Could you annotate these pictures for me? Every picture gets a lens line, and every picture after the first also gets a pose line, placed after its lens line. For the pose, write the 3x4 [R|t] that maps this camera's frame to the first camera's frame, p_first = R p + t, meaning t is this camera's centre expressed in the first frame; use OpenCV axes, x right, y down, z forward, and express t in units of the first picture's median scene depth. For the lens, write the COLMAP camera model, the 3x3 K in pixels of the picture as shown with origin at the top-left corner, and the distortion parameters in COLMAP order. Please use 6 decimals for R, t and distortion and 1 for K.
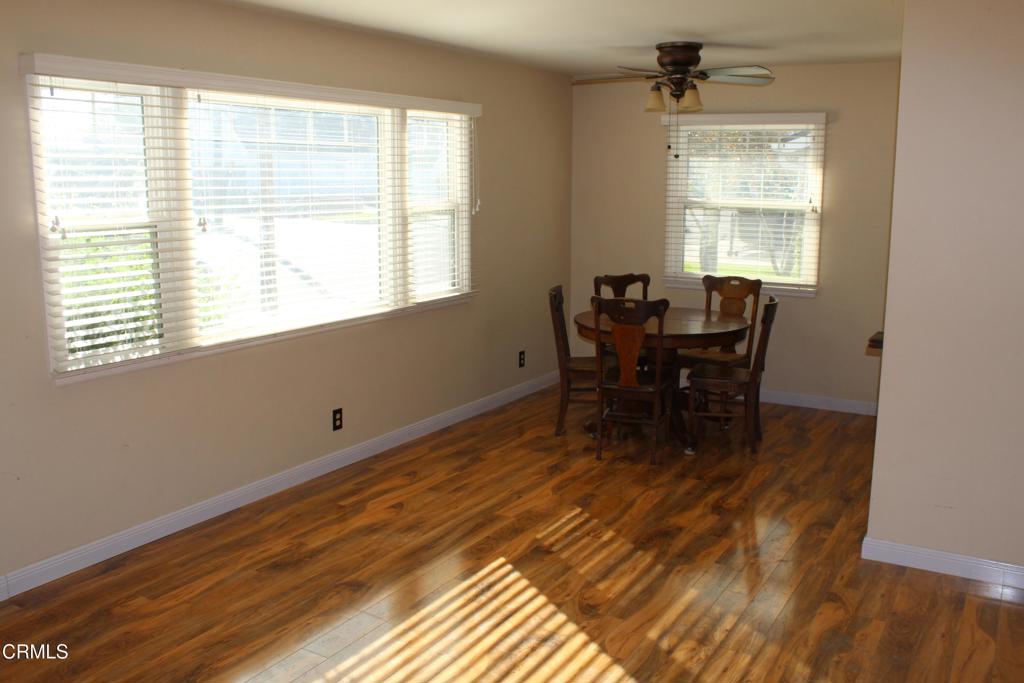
lens RADIAL K [[940.2, 0, 512.0], [0, 940.2, 341.5], [0, 0, 1]] dist [-0.158465, 0.208349]
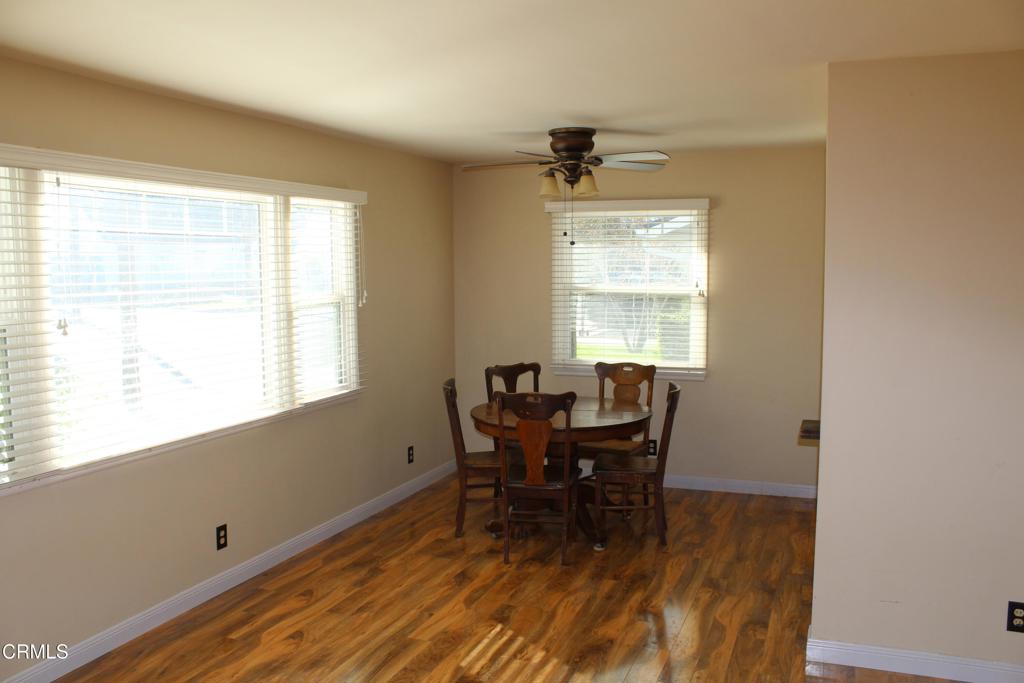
lens RADIAL K [[881.8, 0, 514.3], [0, 881.8, 344.7], [0, 0, 1]] dist [-0.155171, 0.158530]
pose [[0.985291, -0.027039, 0.168731, -0.042308], [0.040672, 0.996134, -0.077869, -0.024104], [-0.165973, 0.083587, 0.982581, 0.115143]]
